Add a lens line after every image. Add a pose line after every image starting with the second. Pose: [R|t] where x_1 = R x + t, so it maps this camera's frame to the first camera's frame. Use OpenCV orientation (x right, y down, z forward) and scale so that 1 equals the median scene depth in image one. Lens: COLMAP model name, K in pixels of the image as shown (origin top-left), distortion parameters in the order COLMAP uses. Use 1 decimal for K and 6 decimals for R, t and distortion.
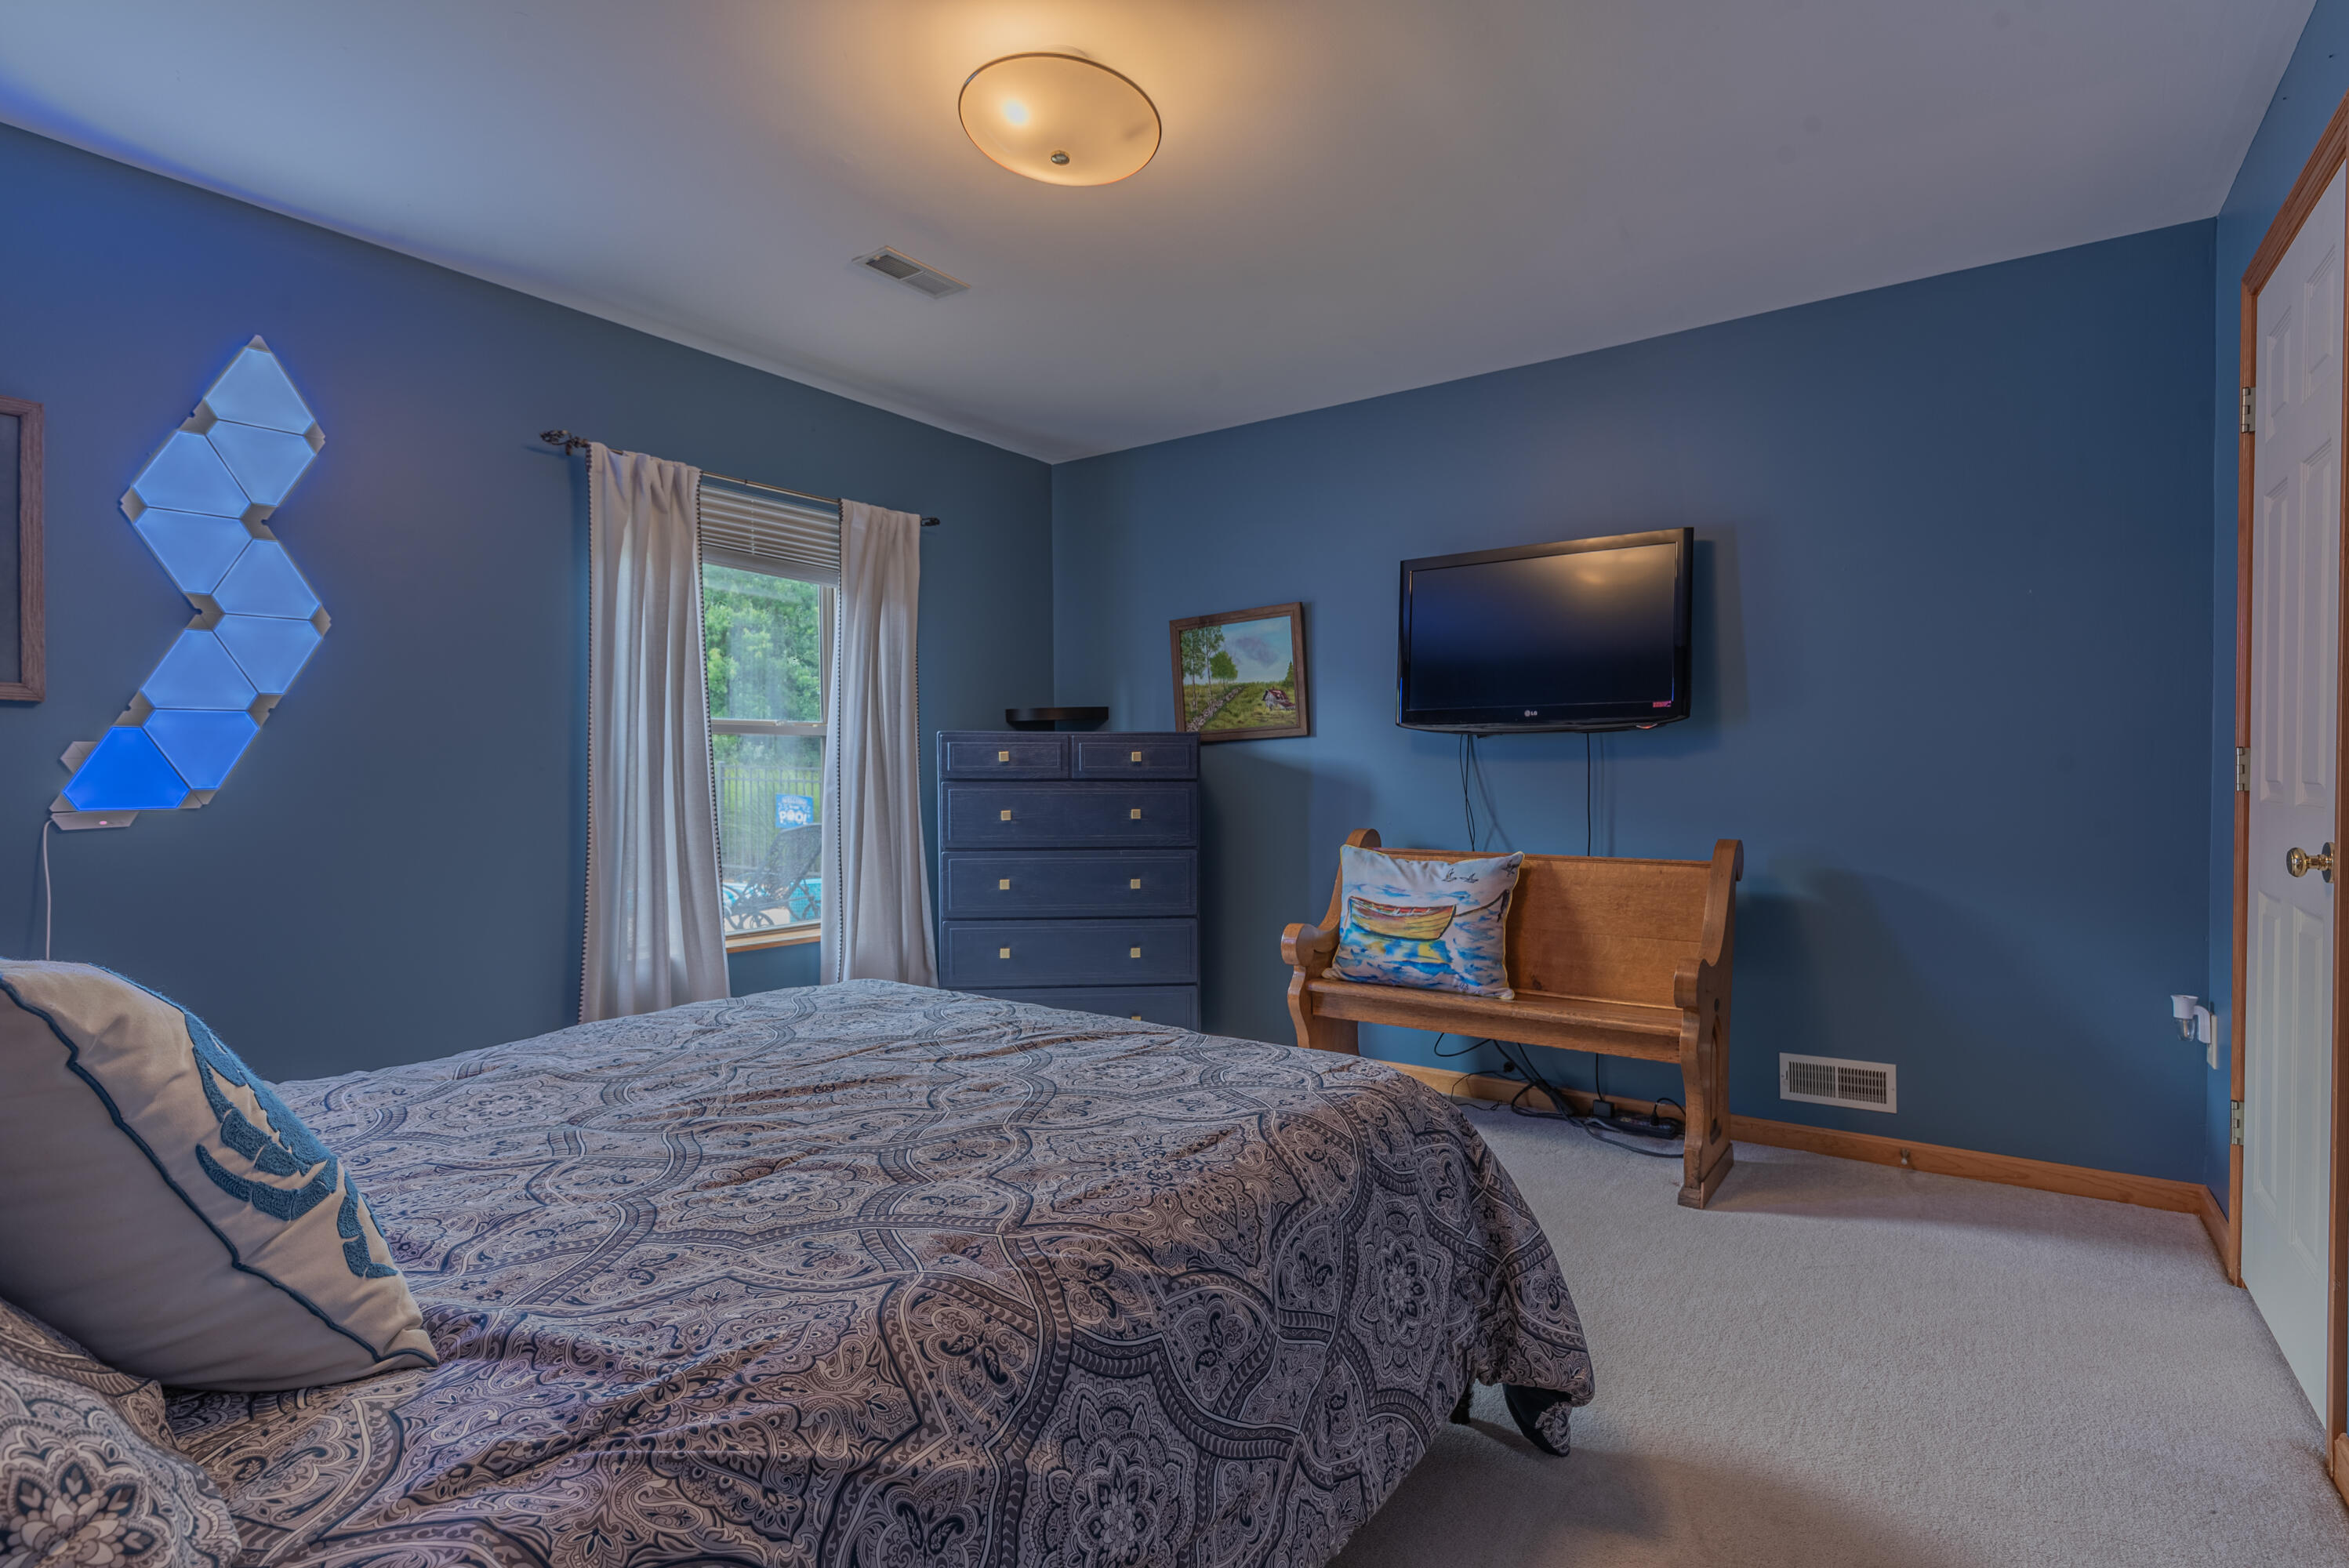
lens RADIAL K [[1138.6, 0, 1191.0], [0, 1138.6, 788.0], [0, 0, 1]] dist [0.001117, 0.000319]
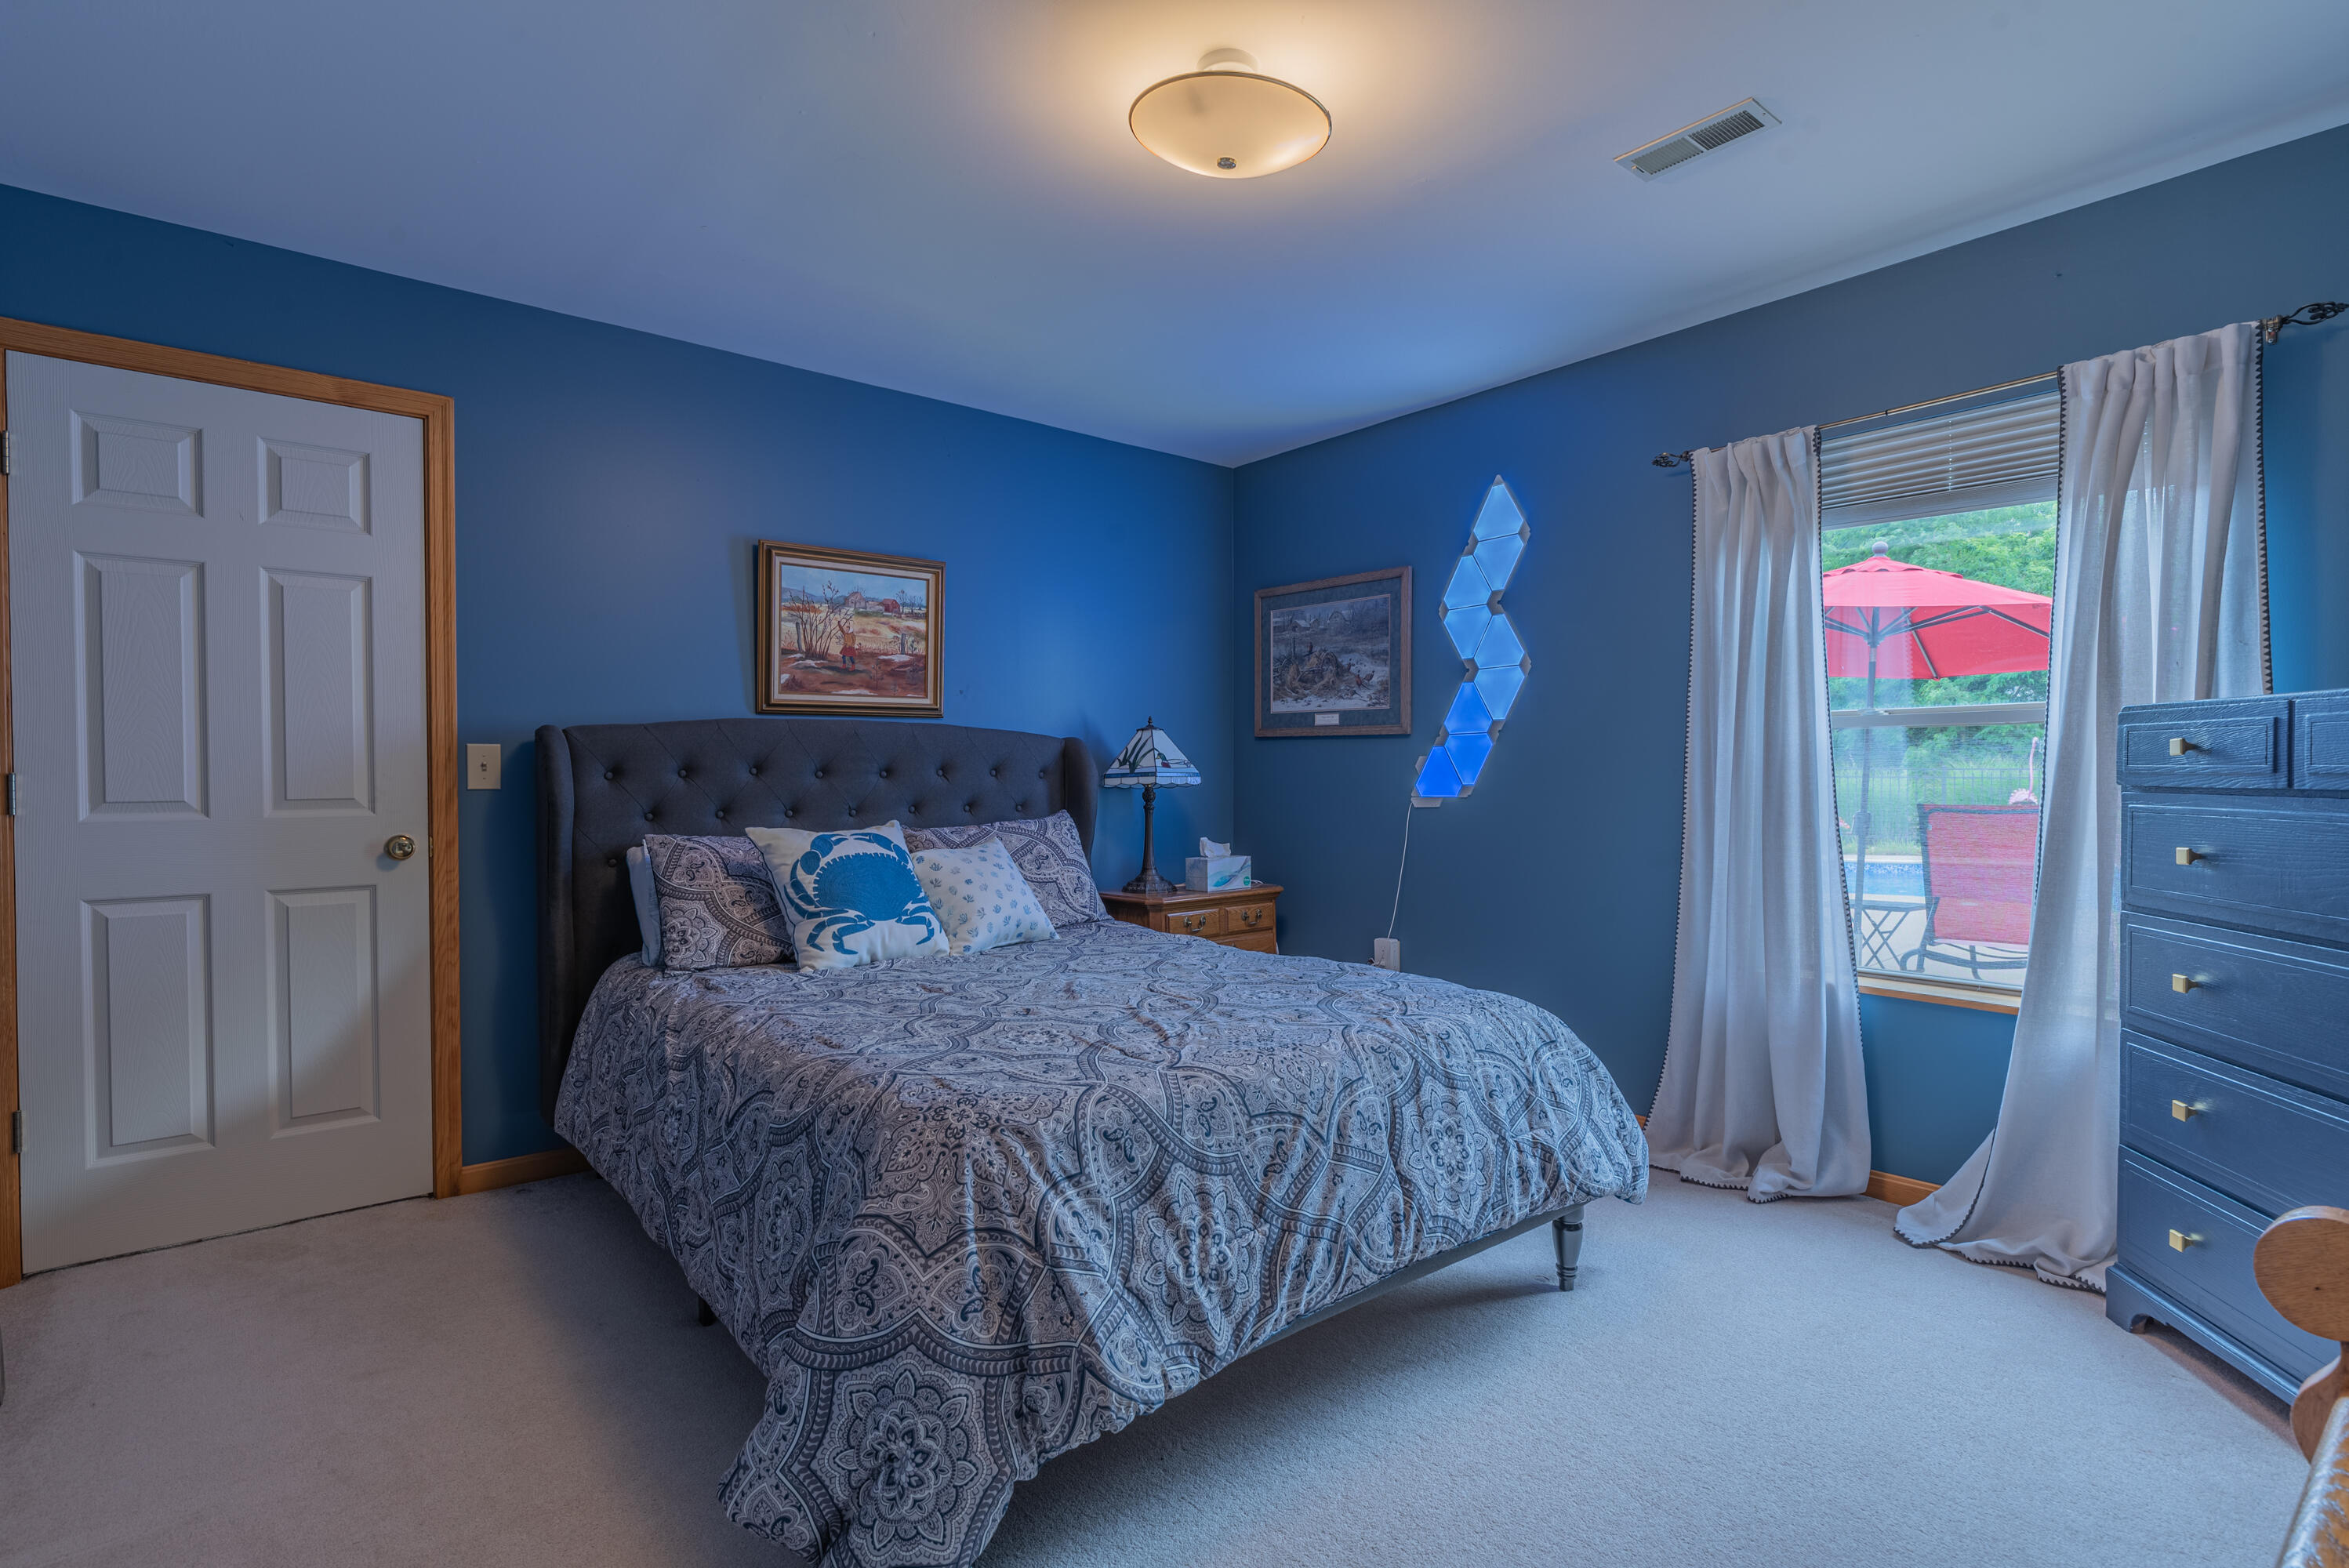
lens RADIAL K [[1138.6, 0, 1188.2], [0, 1138.6, 786.2], [0, 0, 1]] dist [0.001117, 0.000319]
pose [[-0.252552, 0.012245, -0.967506, 0.699176], [-0.010373, 0.999828, 0.015362, -0.016968], [0.967528, 0.013916, -0.252381, 0.992456]]
